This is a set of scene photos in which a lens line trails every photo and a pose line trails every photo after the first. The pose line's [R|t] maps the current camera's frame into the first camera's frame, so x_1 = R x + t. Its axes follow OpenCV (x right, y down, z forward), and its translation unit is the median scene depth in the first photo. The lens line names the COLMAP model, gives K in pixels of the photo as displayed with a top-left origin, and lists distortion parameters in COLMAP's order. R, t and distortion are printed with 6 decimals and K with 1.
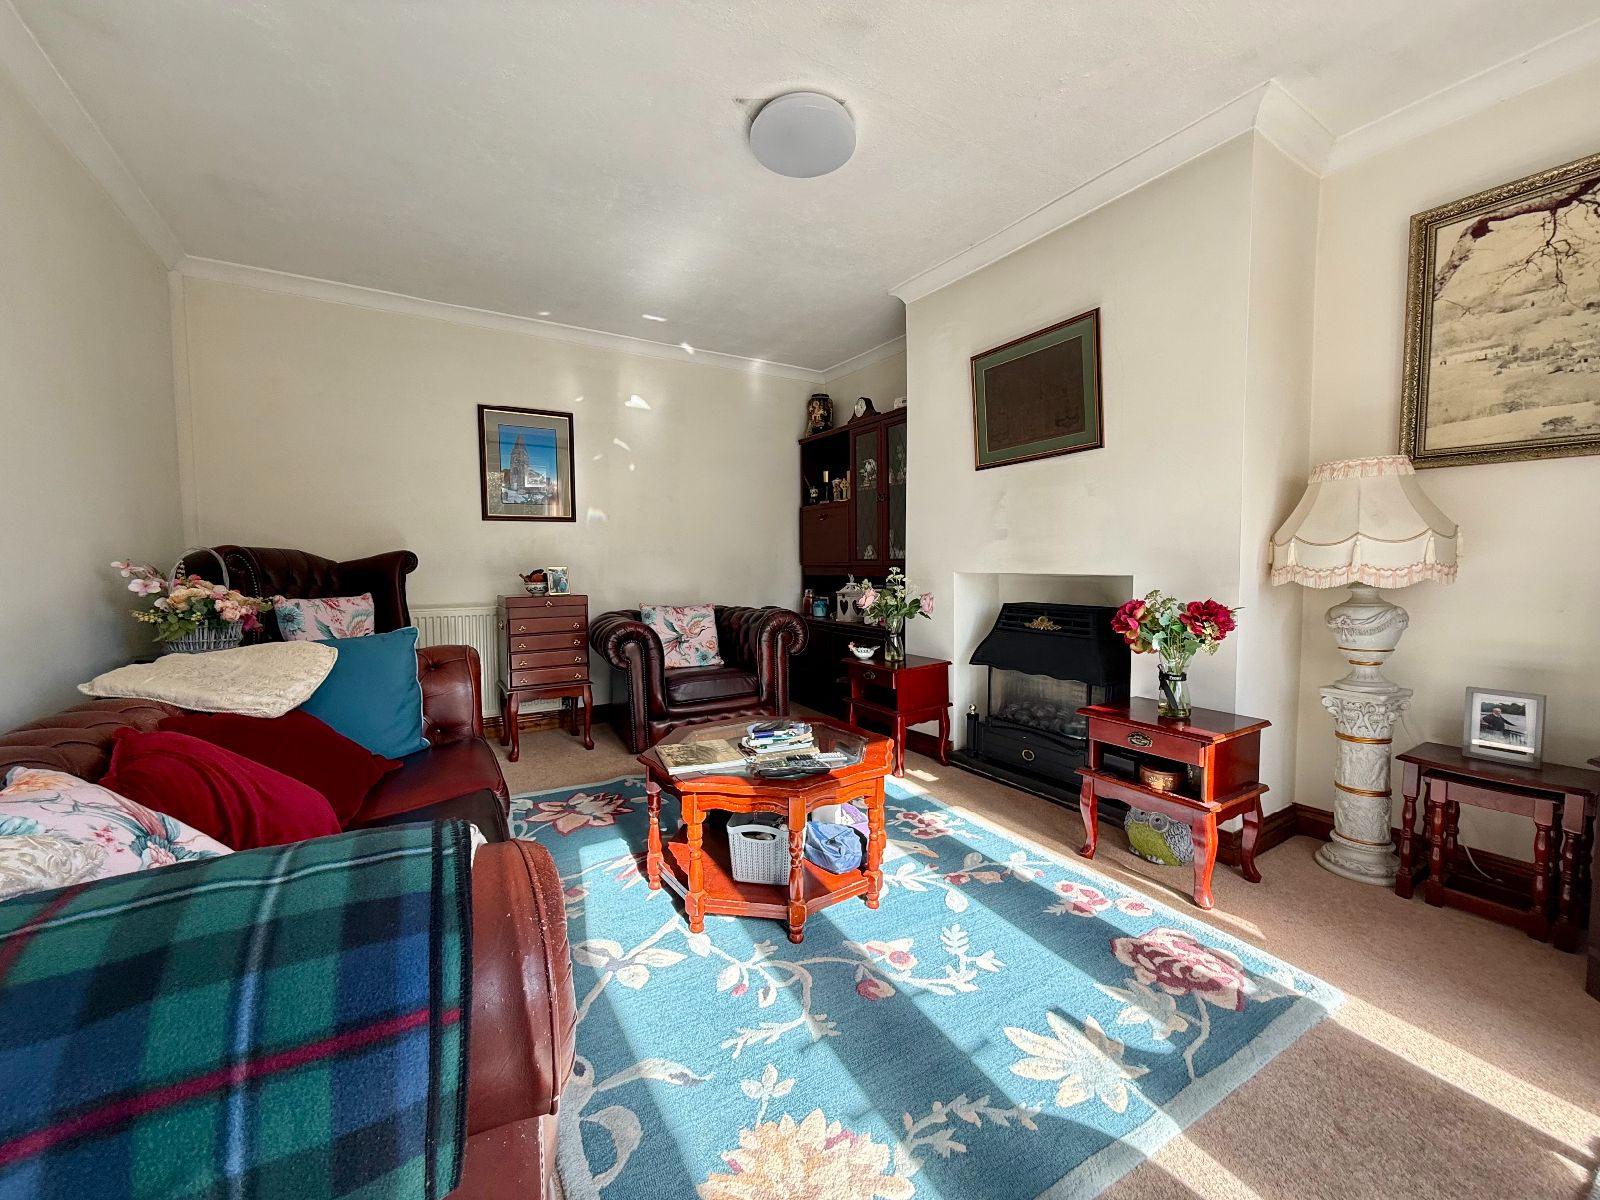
lens RADIAL K [[633.2, 0, 803.6], [0, 633.2, 593.6], [0, 0, 1]] dist [-0.000129, -0.000055]
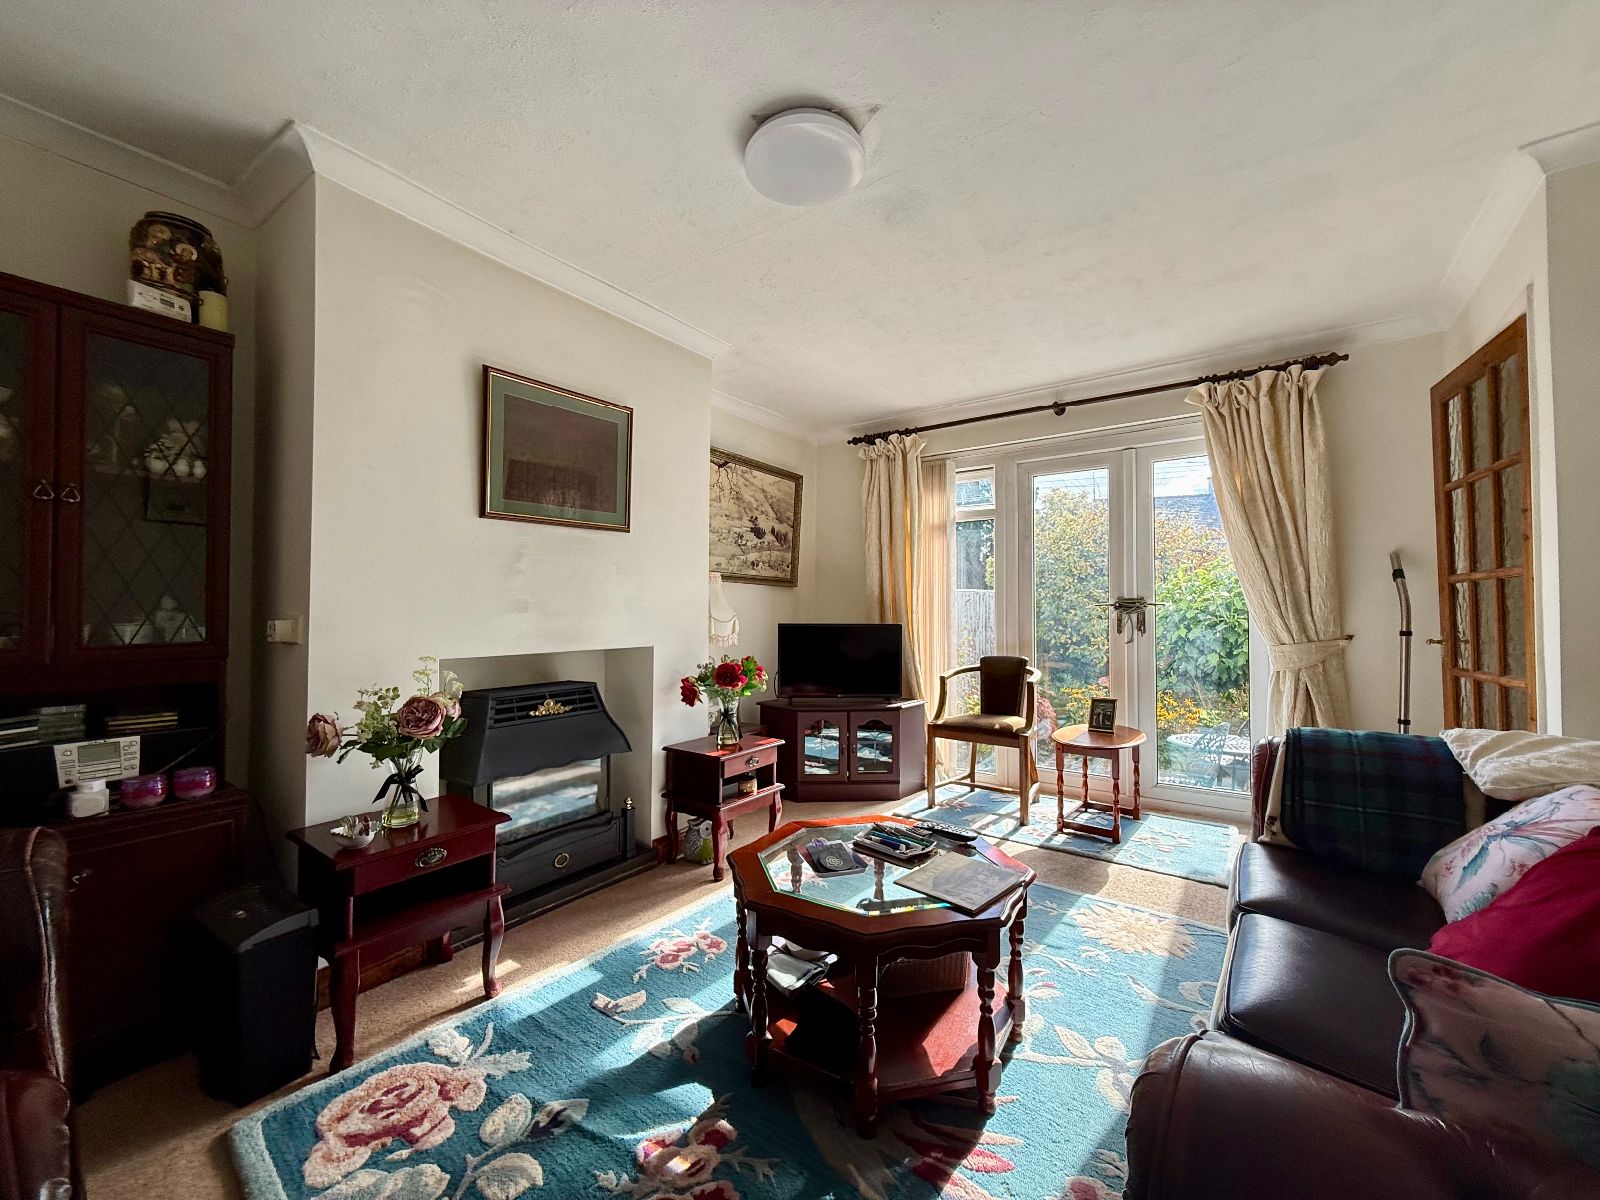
lens RADIAL K [[633.2, 0, 804.0], [0, 633.2, 603.5], [0, 0, 1]] dist [-0.000129, -0.000055]
pose [[-0.379818, 0.026322, 0.924687, -0.657938], [0.063256, 0.997994, -0.002427, -0.084356], [-0.922896, 0.057570, -0.380721, 1.139335]]
